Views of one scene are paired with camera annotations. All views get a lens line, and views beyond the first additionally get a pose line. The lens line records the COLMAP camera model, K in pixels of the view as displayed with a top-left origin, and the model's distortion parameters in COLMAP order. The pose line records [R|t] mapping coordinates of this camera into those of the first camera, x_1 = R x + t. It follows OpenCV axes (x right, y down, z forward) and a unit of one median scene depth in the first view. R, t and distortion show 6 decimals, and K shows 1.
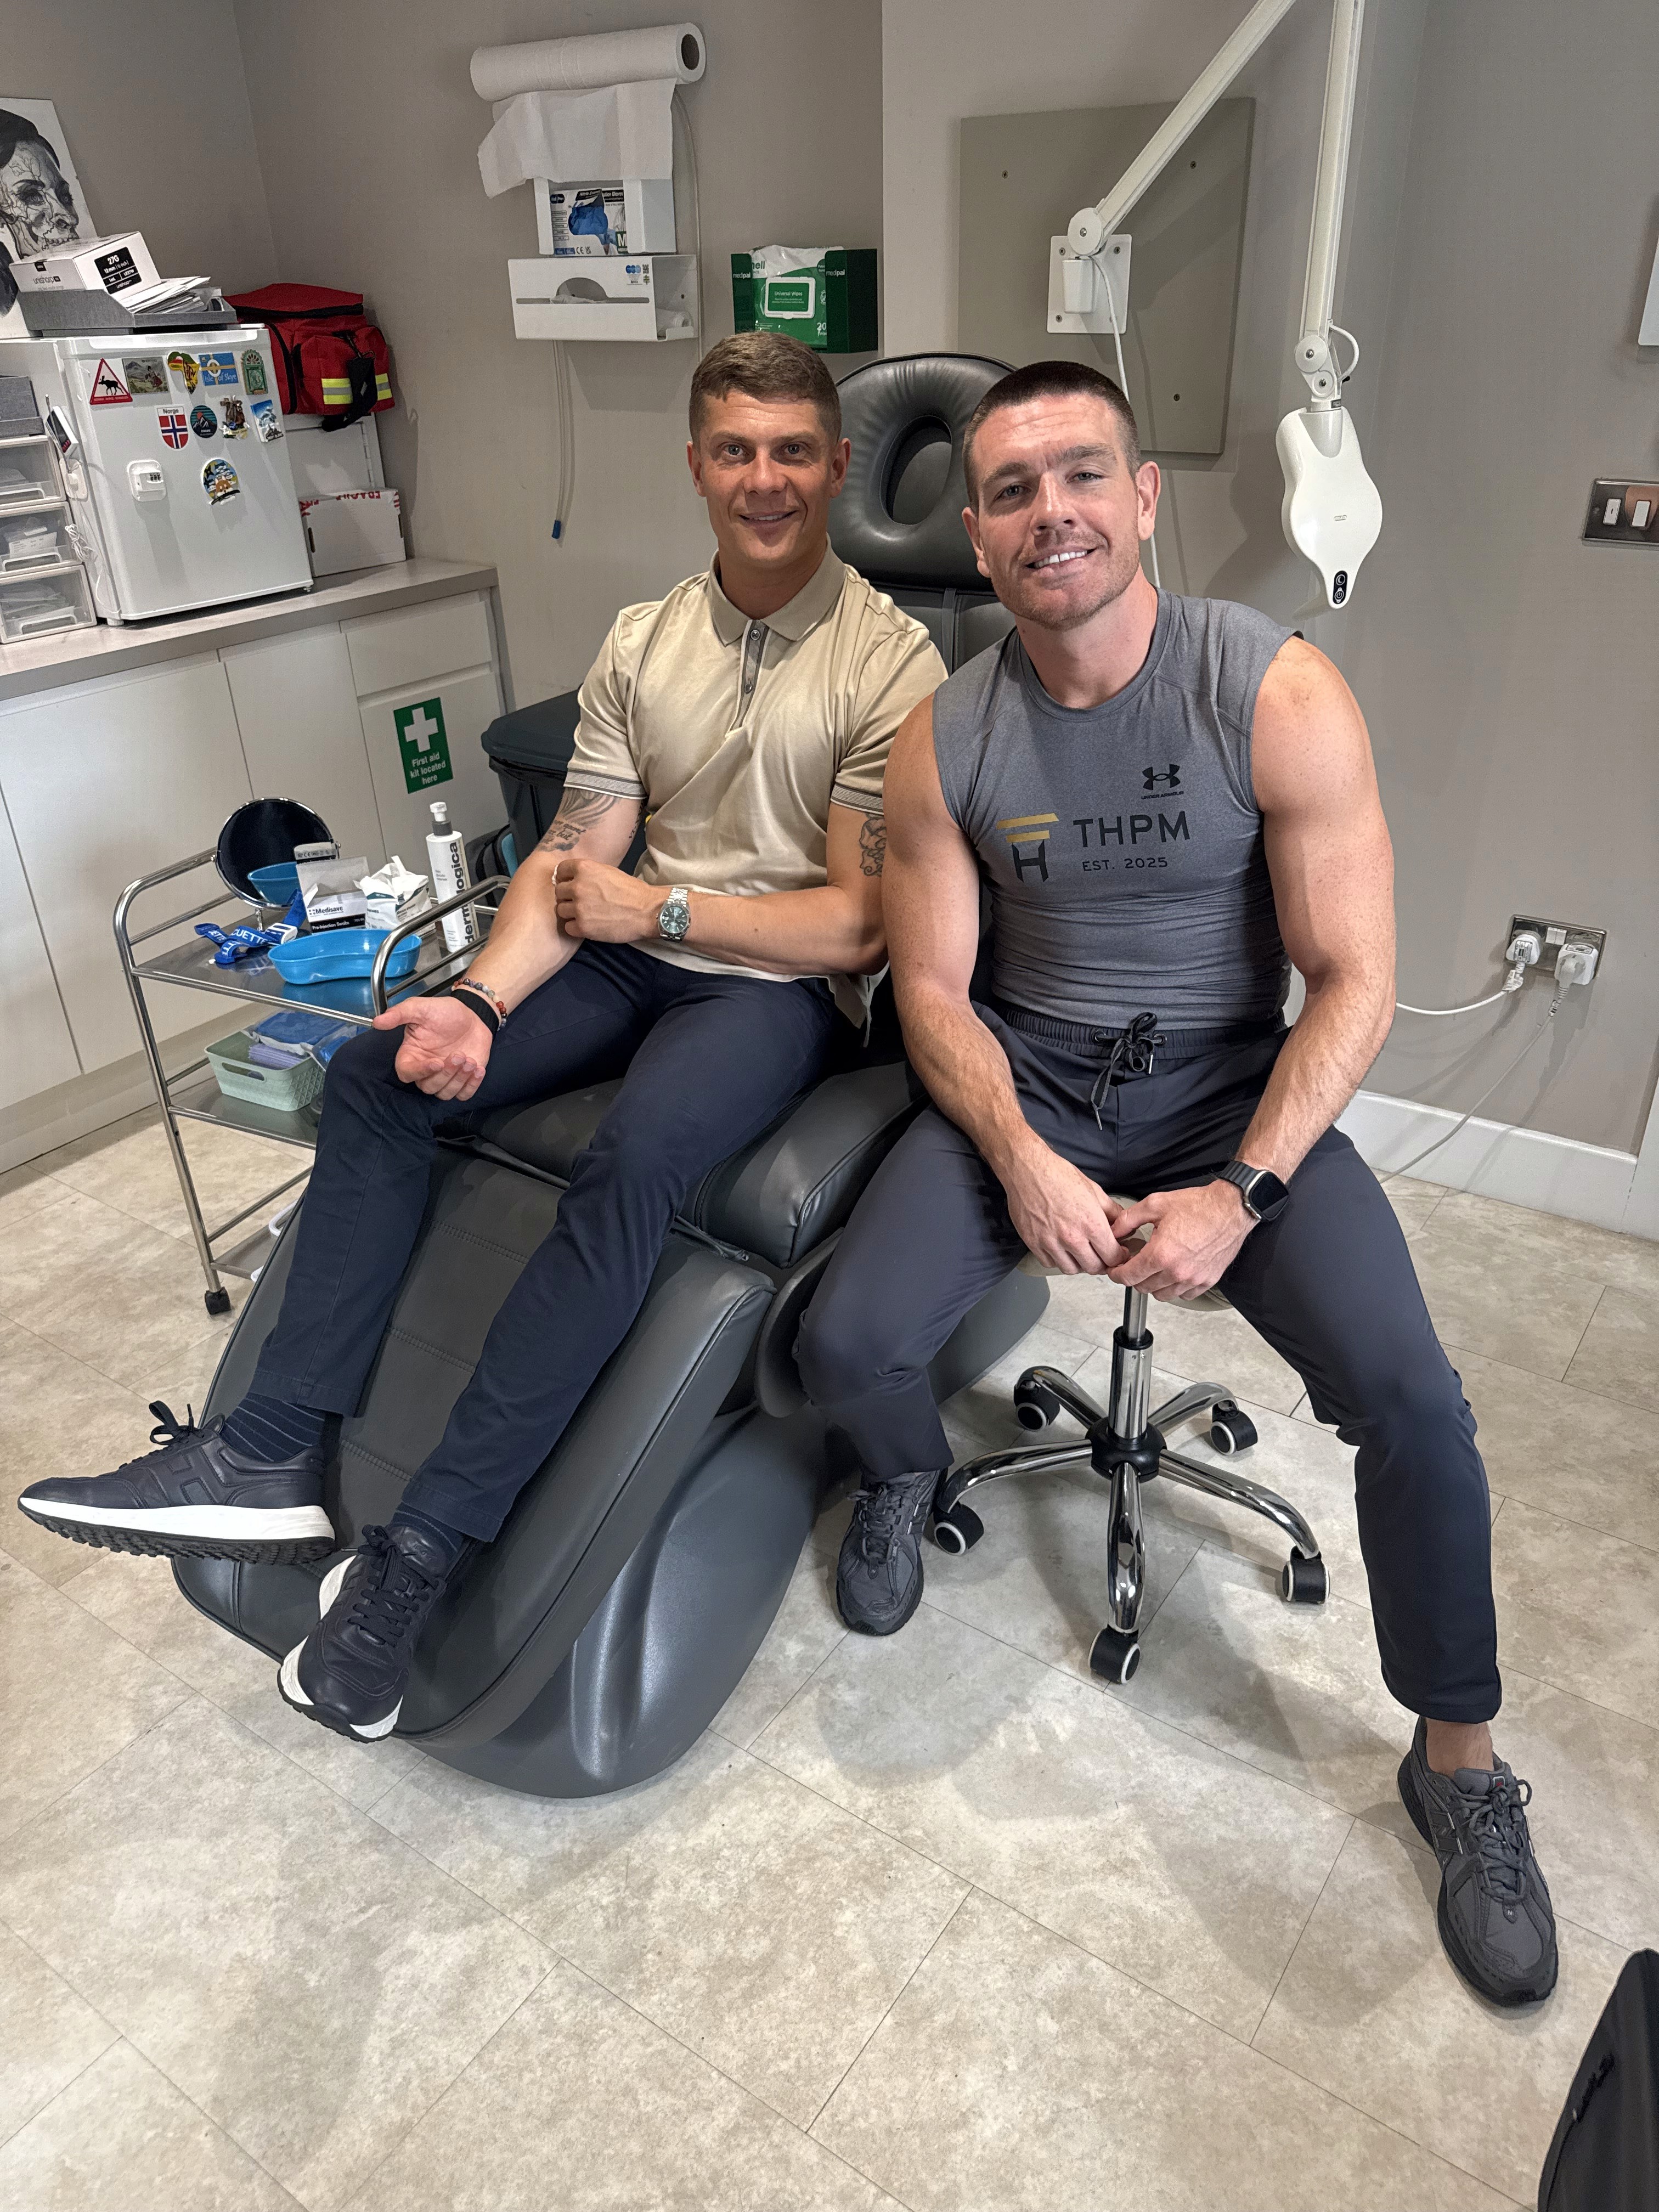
lens RADIAL K [[1561.5, 0, 829.5], [0, 1561.5, 1106.0], [0, 0, 1]] dist [0.005297, 0.002795]
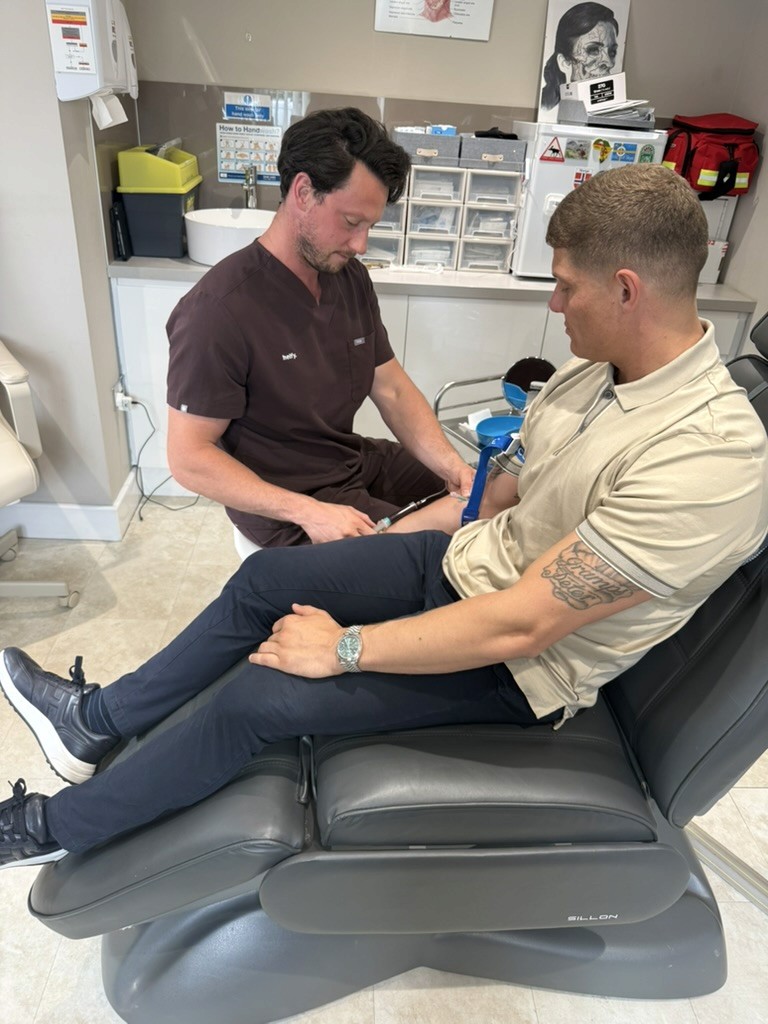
lens RADIAL K [[730.4, 0, 384.0], [0, 730.4, 512.0], [0, 0, 1]] dist [-0.020692, 0.004396]
pose [[0.612370, 0.455812, -0.645940, 0.146063], [-0.446587, 0.873650, 0.193120, -0.161097], [0.652352, 0.170208, 0.738557, 0.304619]]
